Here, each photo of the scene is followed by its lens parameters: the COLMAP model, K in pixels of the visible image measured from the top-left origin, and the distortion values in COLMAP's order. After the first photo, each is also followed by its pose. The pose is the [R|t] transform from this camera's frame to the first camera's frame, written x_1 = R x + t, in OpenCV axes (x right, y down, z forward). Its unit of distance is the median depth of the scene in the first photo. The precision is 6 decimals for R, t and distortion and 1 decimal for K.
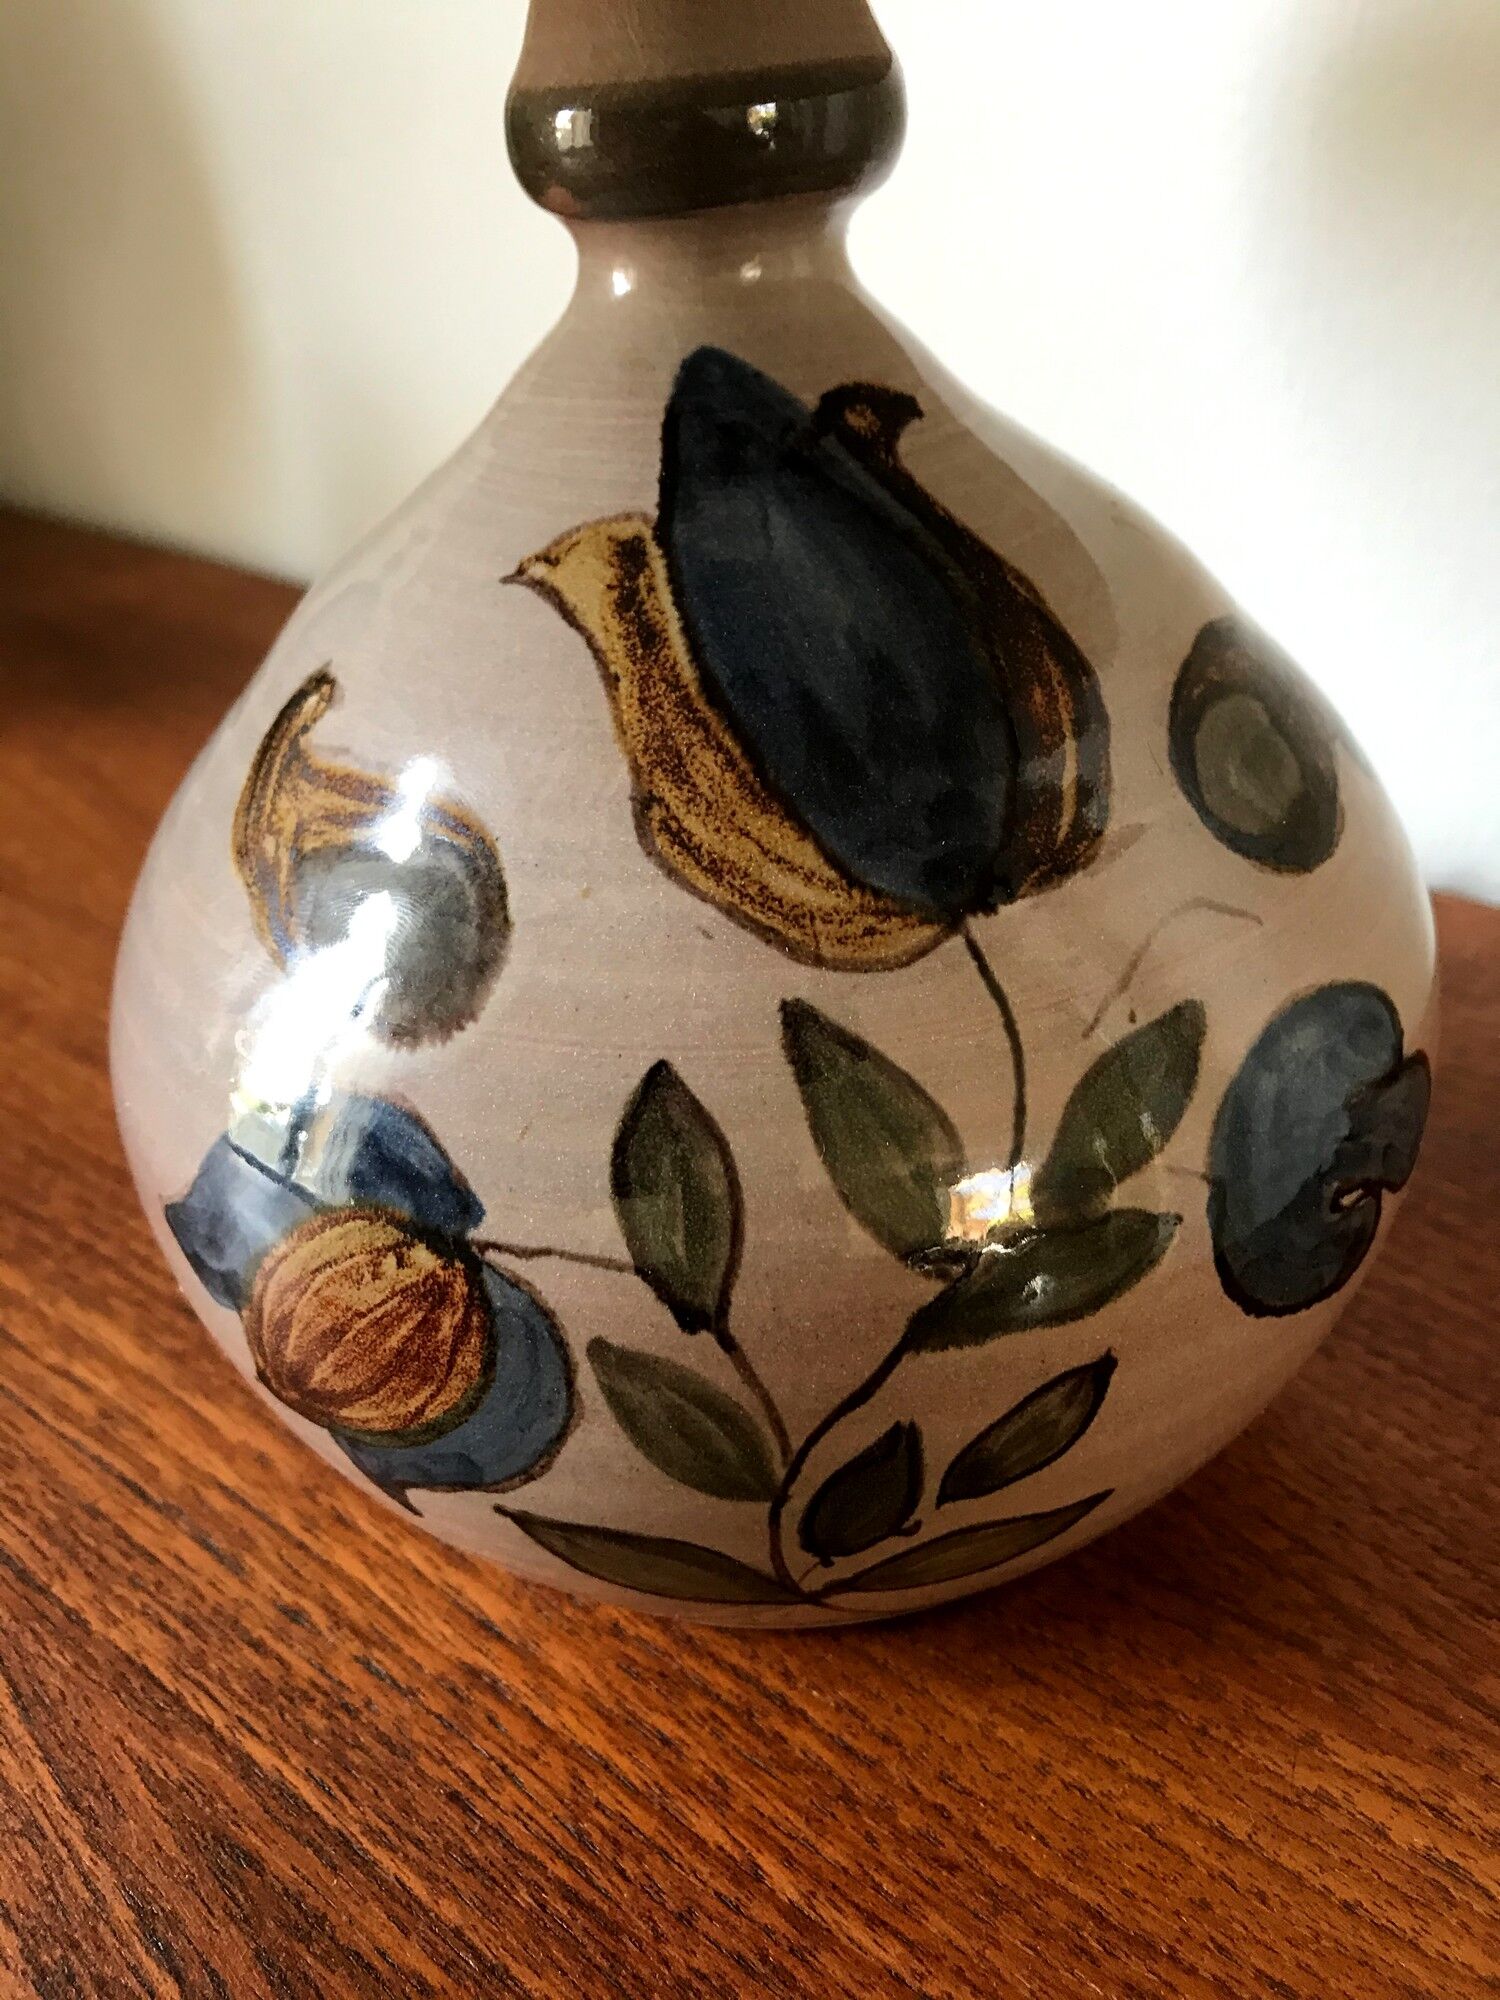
lens RADIAL K [[1737.0, 0, 748.7], [0, 1737.0, 1002.5], [0, 0, 1]] dist [0.017528, -0.030585]
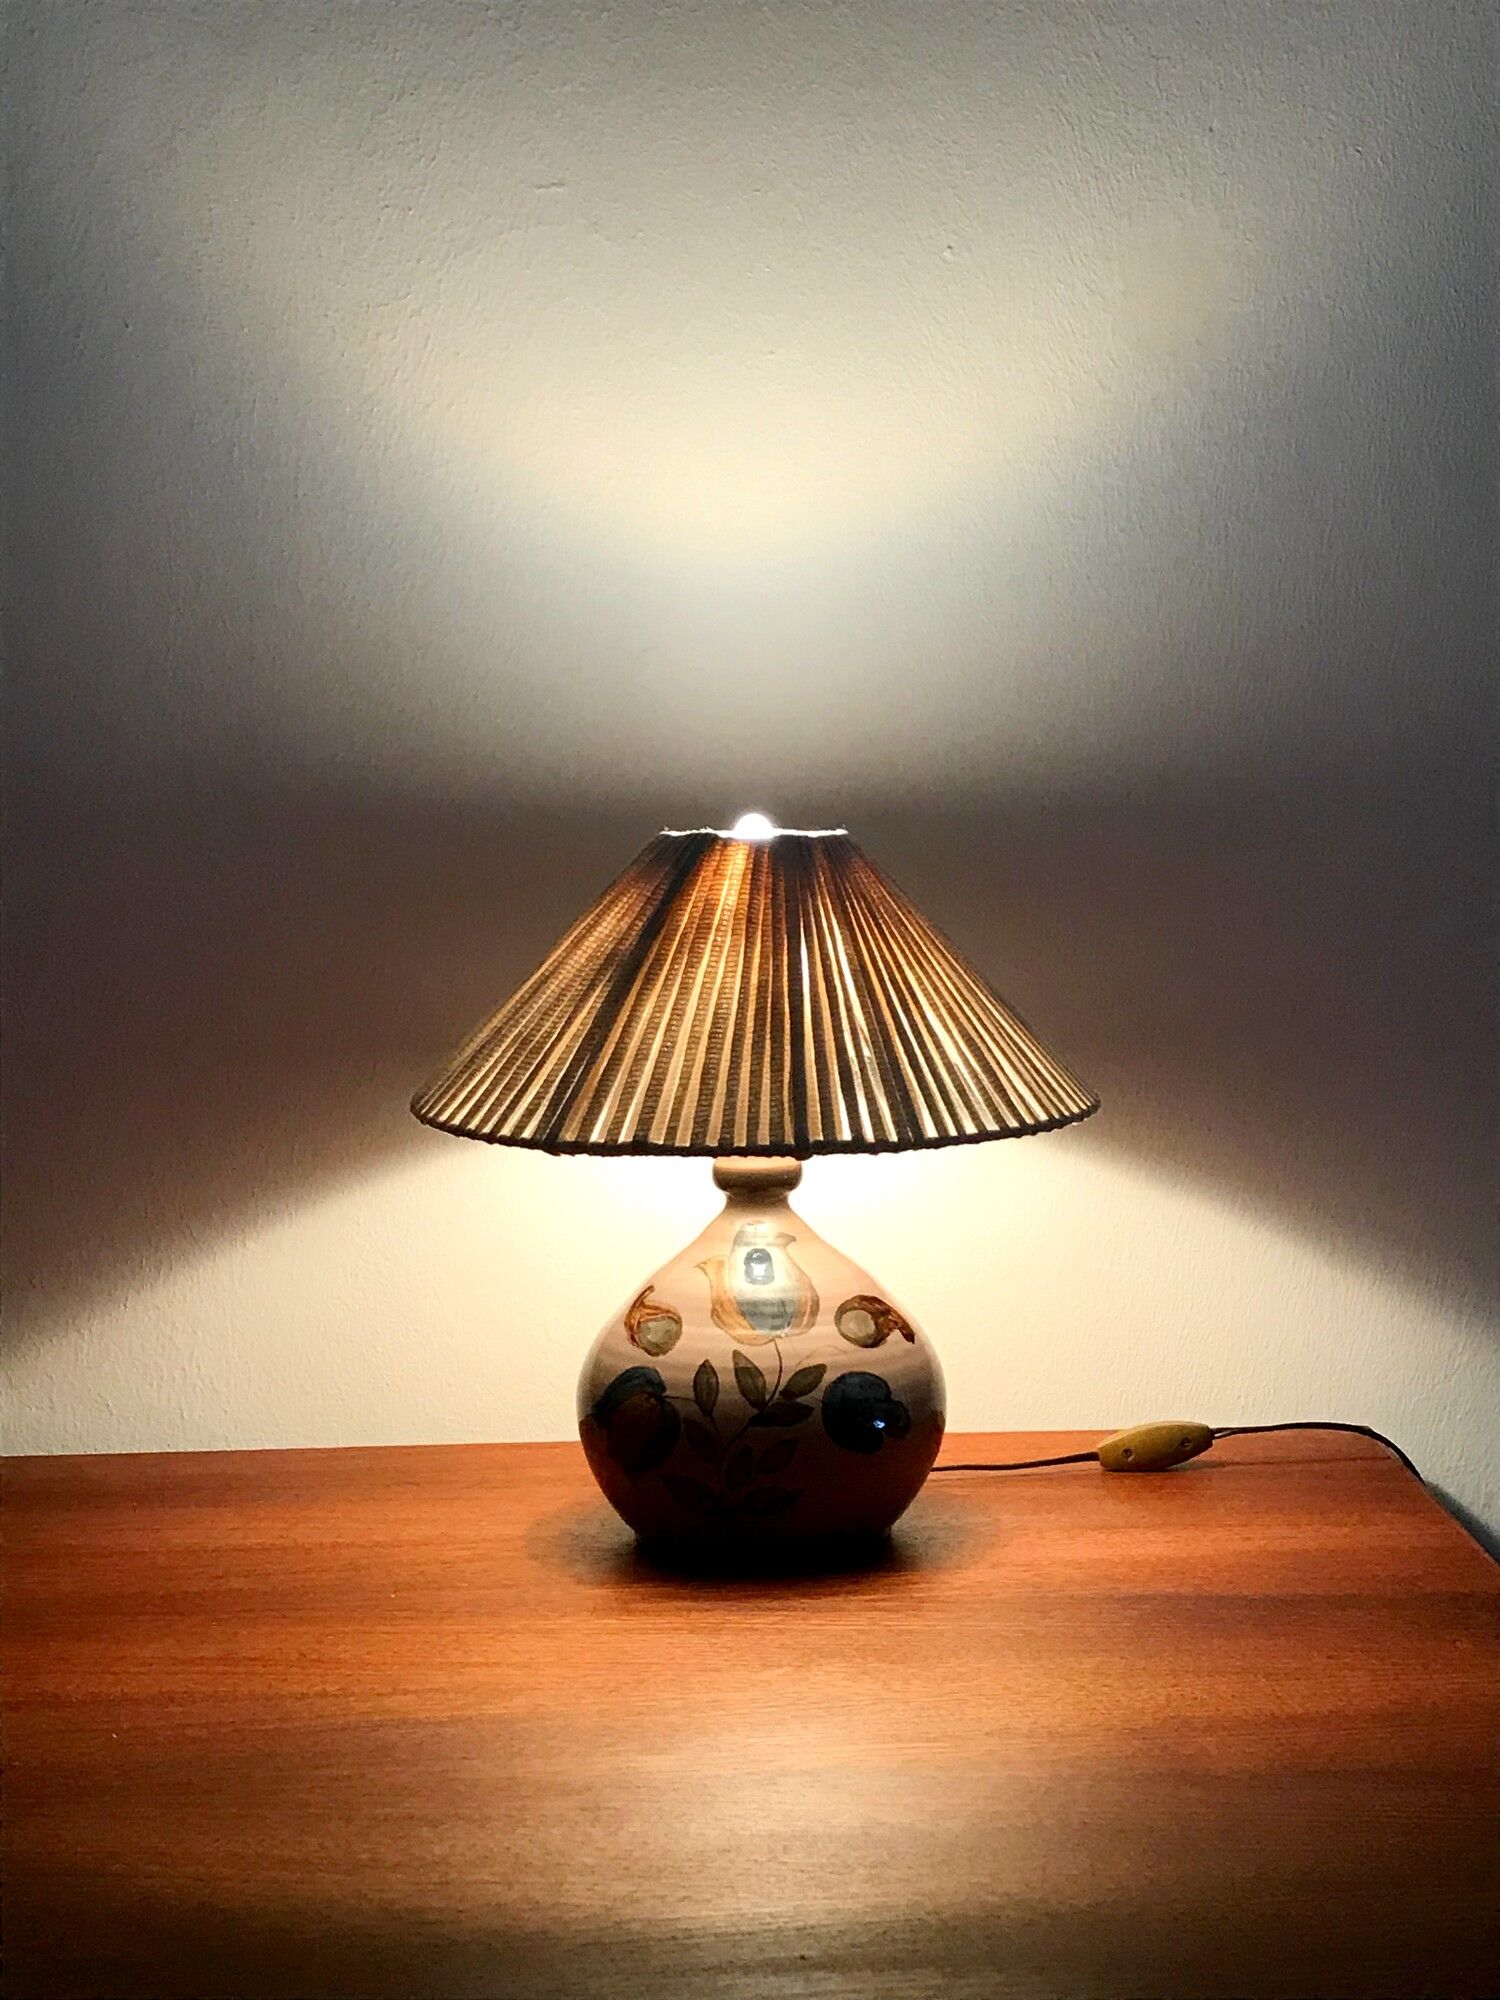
lens RADIAL K [[2992.5, 0, 746.6], [0, 2992.5, 991.4], [0, 0, 1]] dist [0.024476, 0.000000]
pose [[0.975411, 0.069519, -0.209142, 1.647126], [-0.151057, 0.901875, -0.404726, 2.350682], [0.160484, 0.426366, 0.890200, -6.514448]]
